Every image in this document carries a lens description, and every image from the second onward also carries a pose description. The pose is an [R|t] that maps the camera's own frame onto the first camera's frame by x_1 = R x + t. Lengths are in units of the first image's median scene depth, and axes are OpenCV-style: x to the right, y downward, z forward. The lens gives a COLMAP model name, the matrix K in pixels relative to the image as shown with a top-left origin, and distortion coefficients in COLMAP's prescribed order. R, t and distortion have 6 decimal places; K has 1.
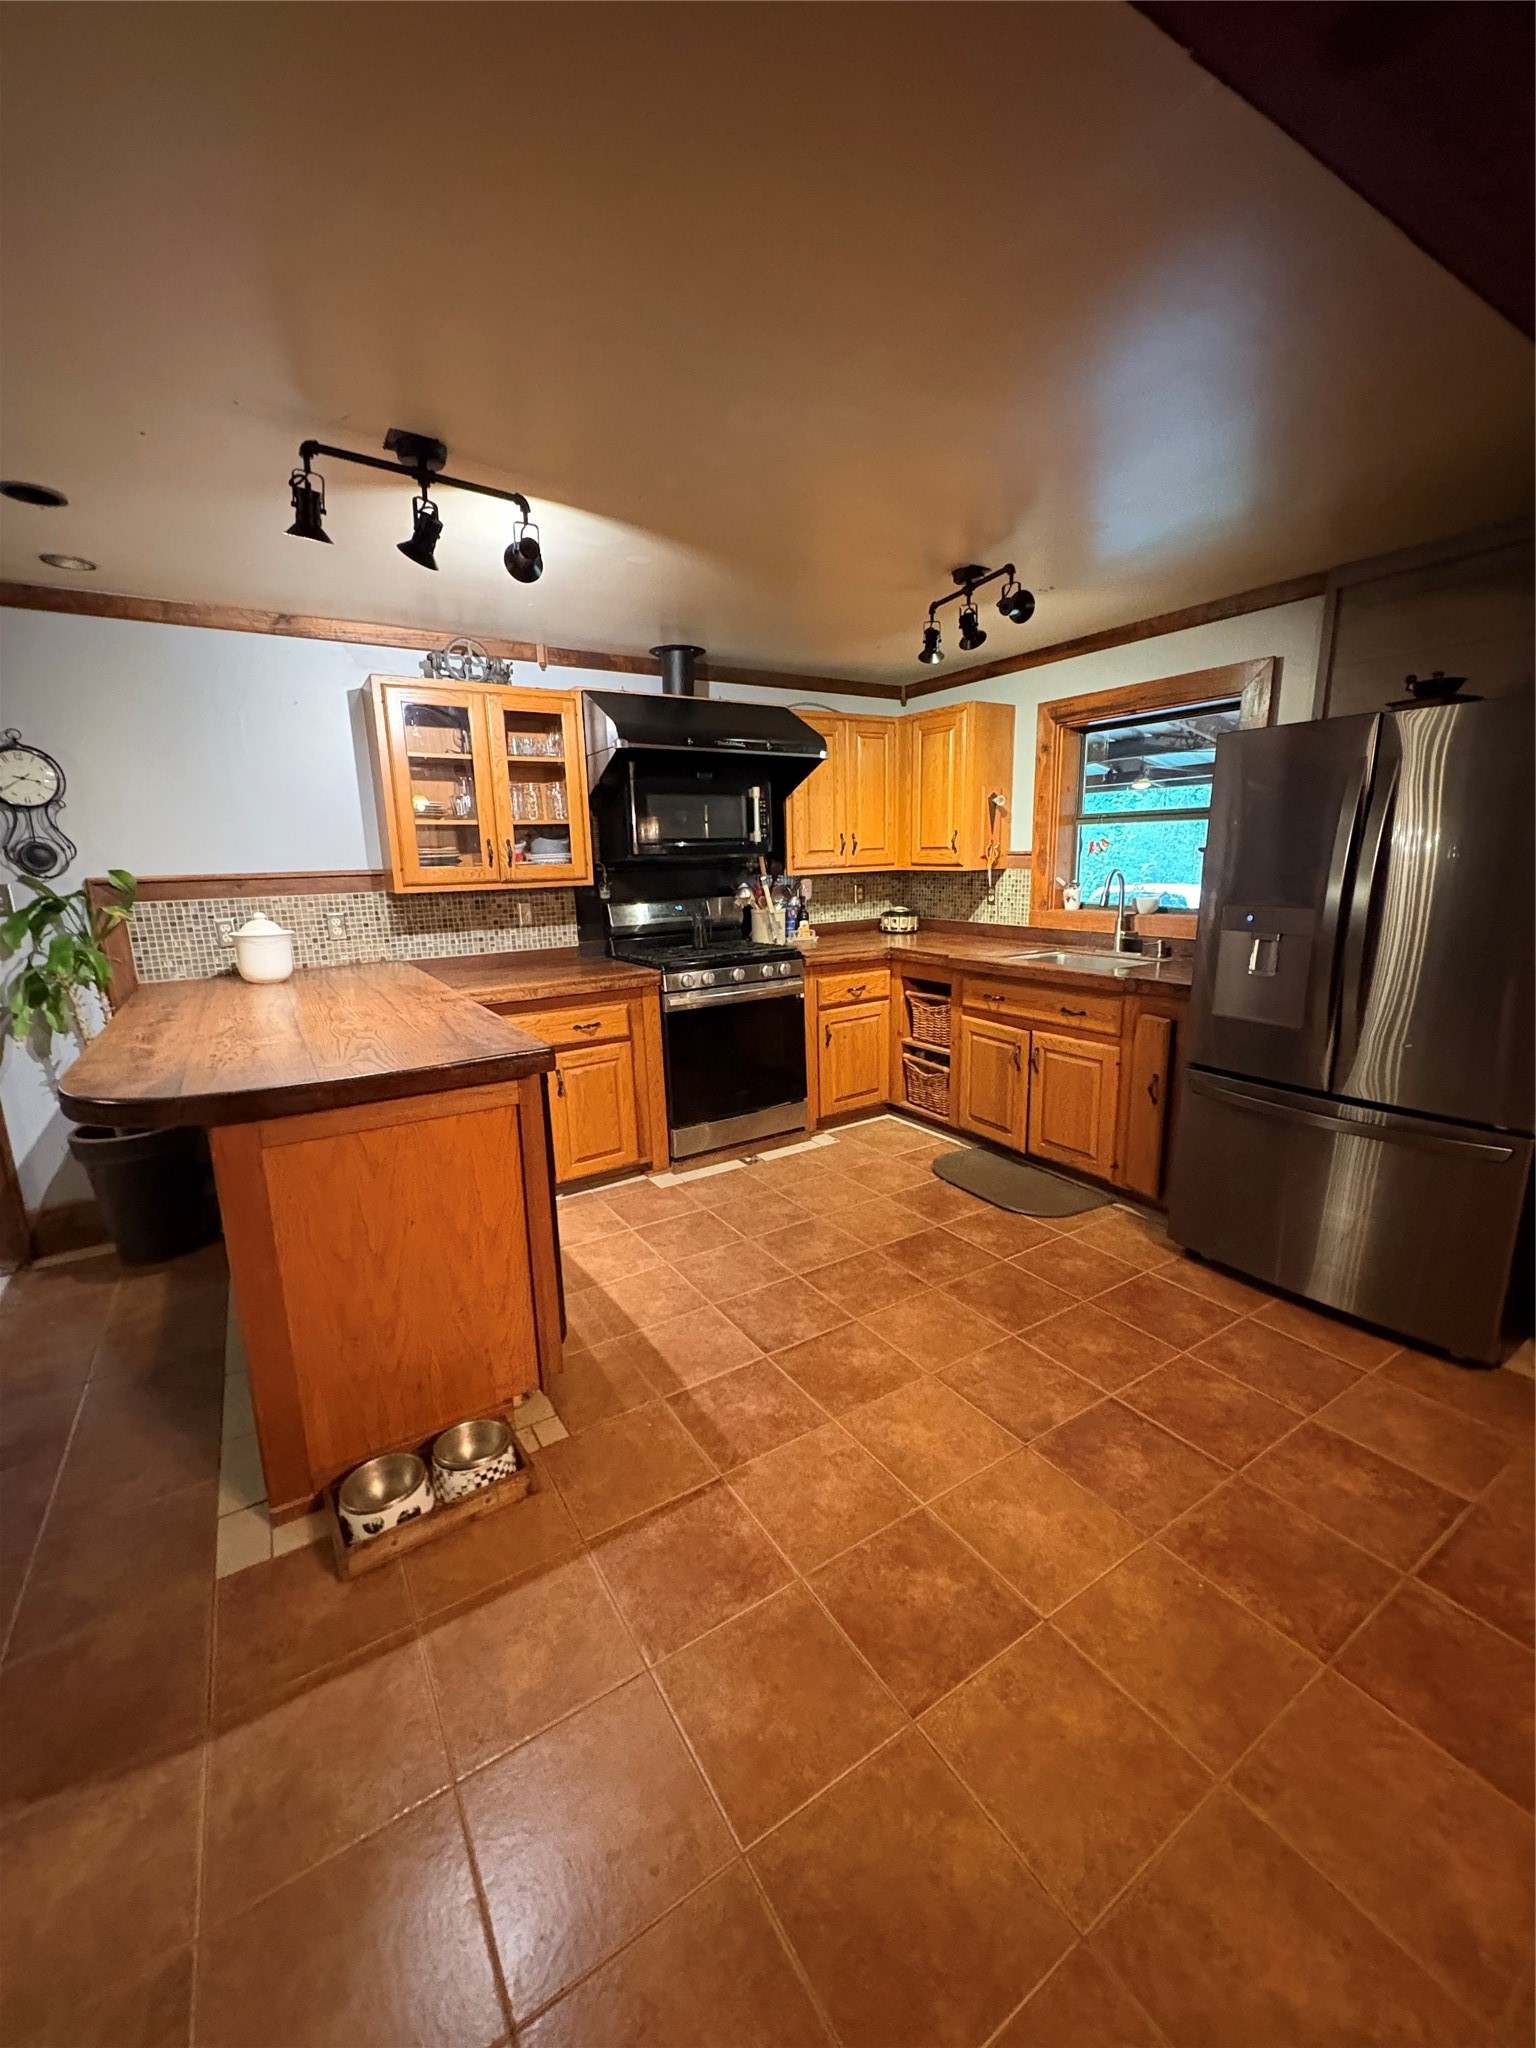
lens RADIAL K [[815.7, 0, 771.6], [0, 815.7, 1025.4], [0, 0, 1]] dist [0.001146, -0.000204]
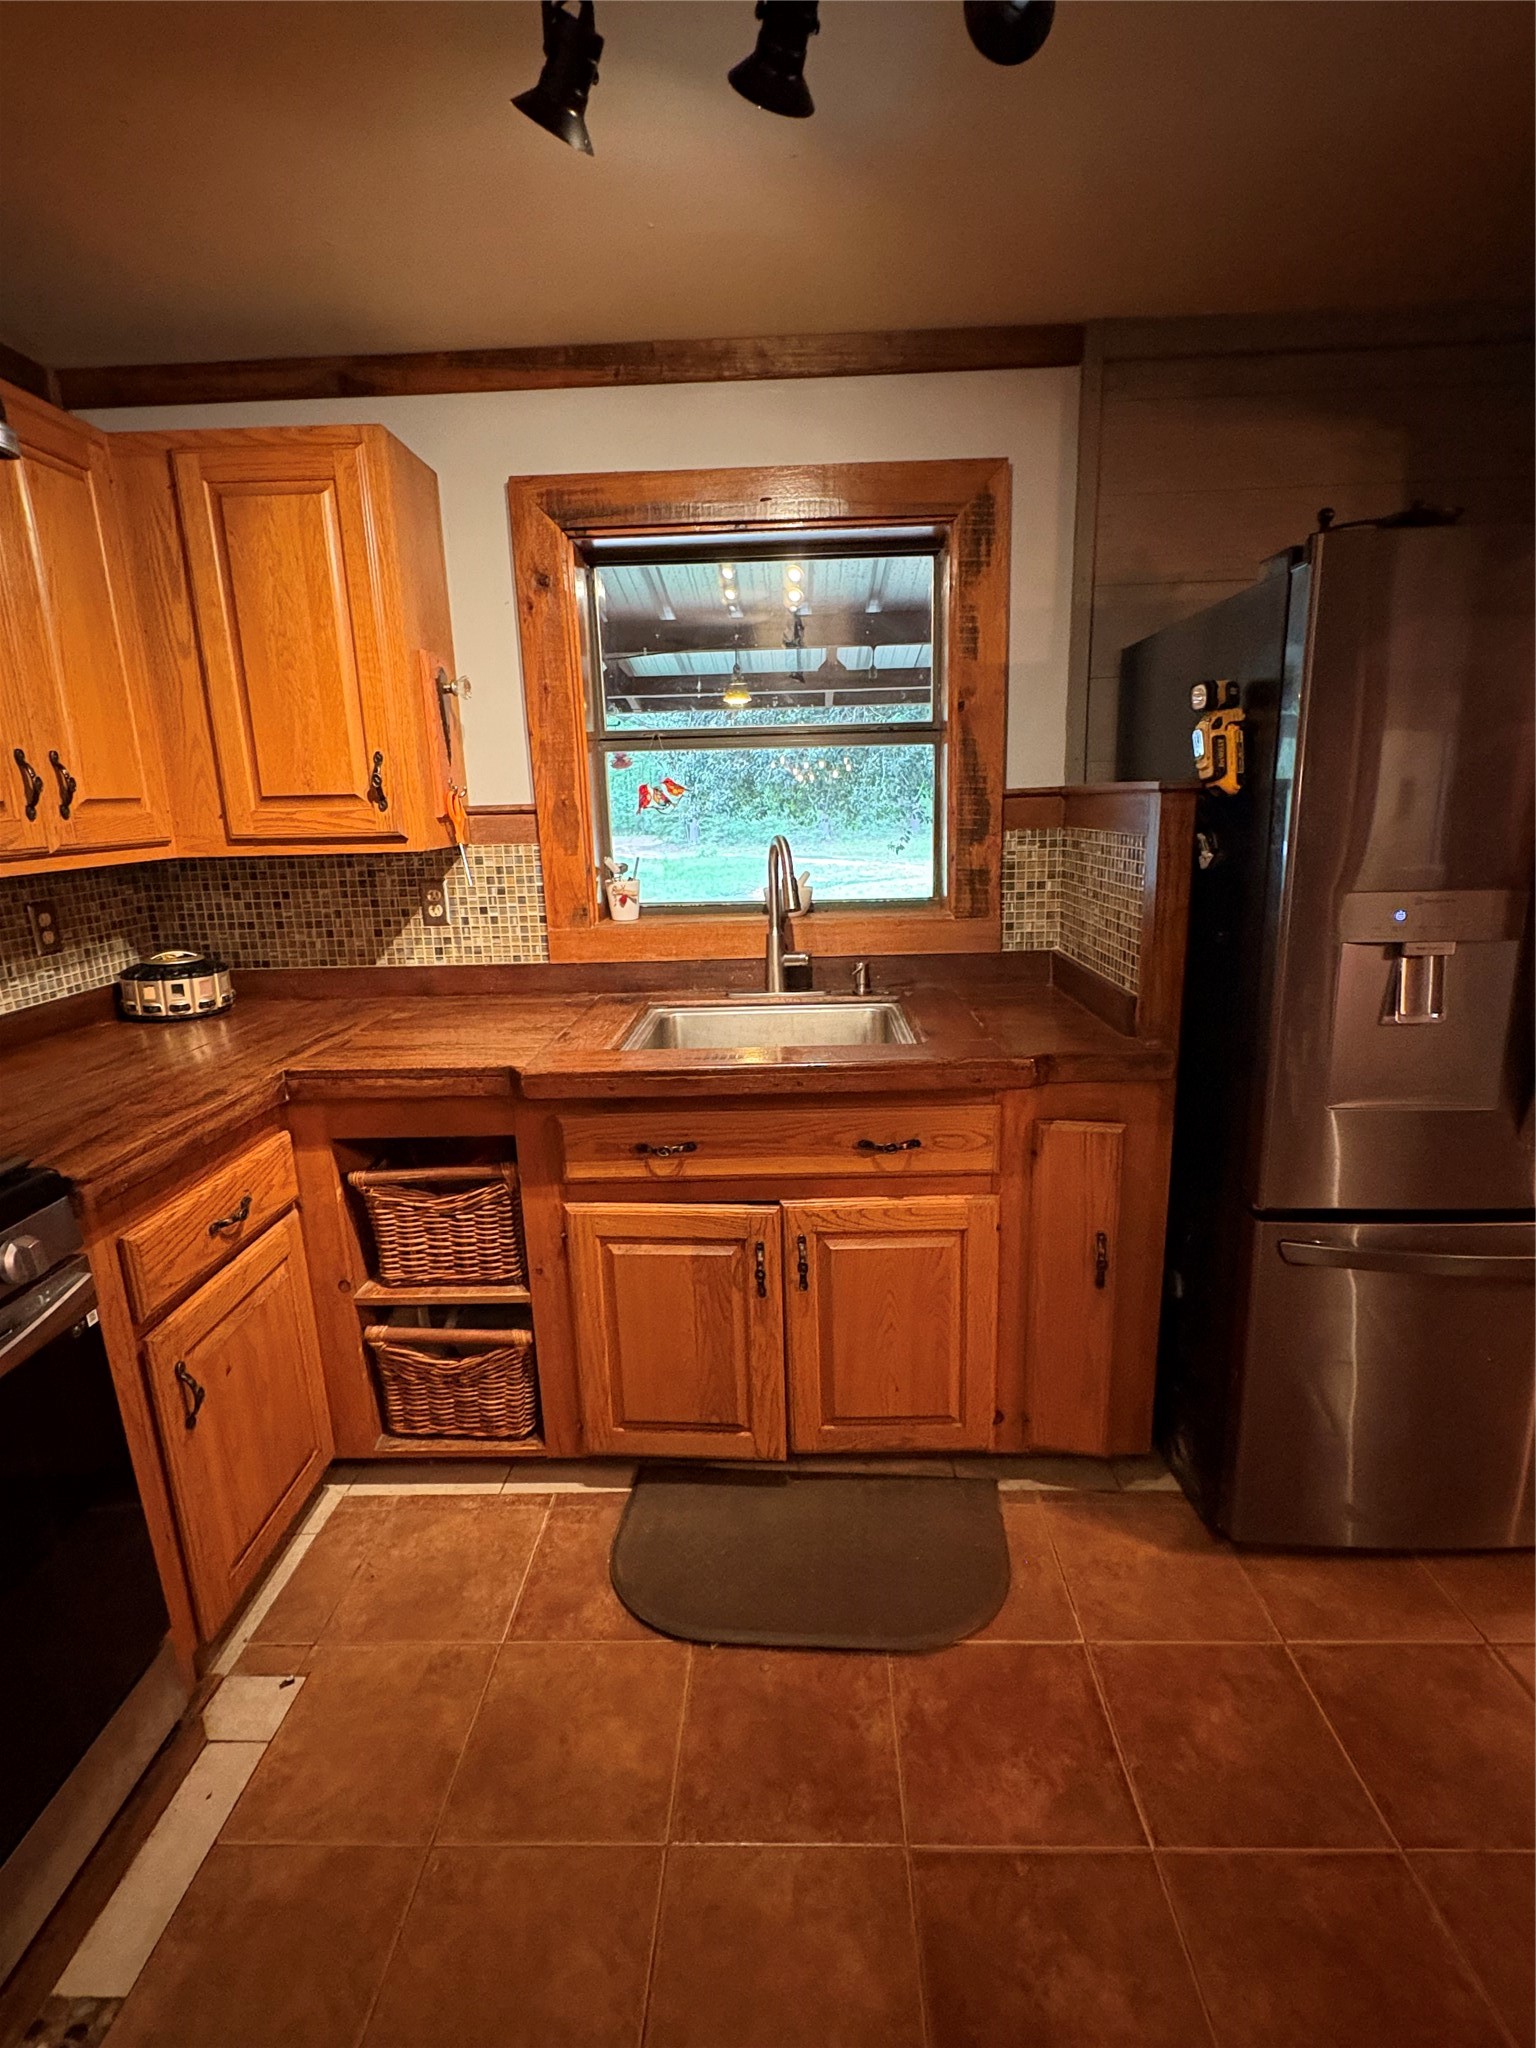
lens RADIAL K [[978.4, 0, 767.1], [0, 978.4, 1023.0], [0, 0, 1]] dist [0.001879, 0.000010]
pose [[0.559437, -0.181485, 0.808760, -0.083831], [0.188249, 0.978057, 0.089259, -0.118007], [-0.807213, 0.102313, 0.581326, 0.588591]]
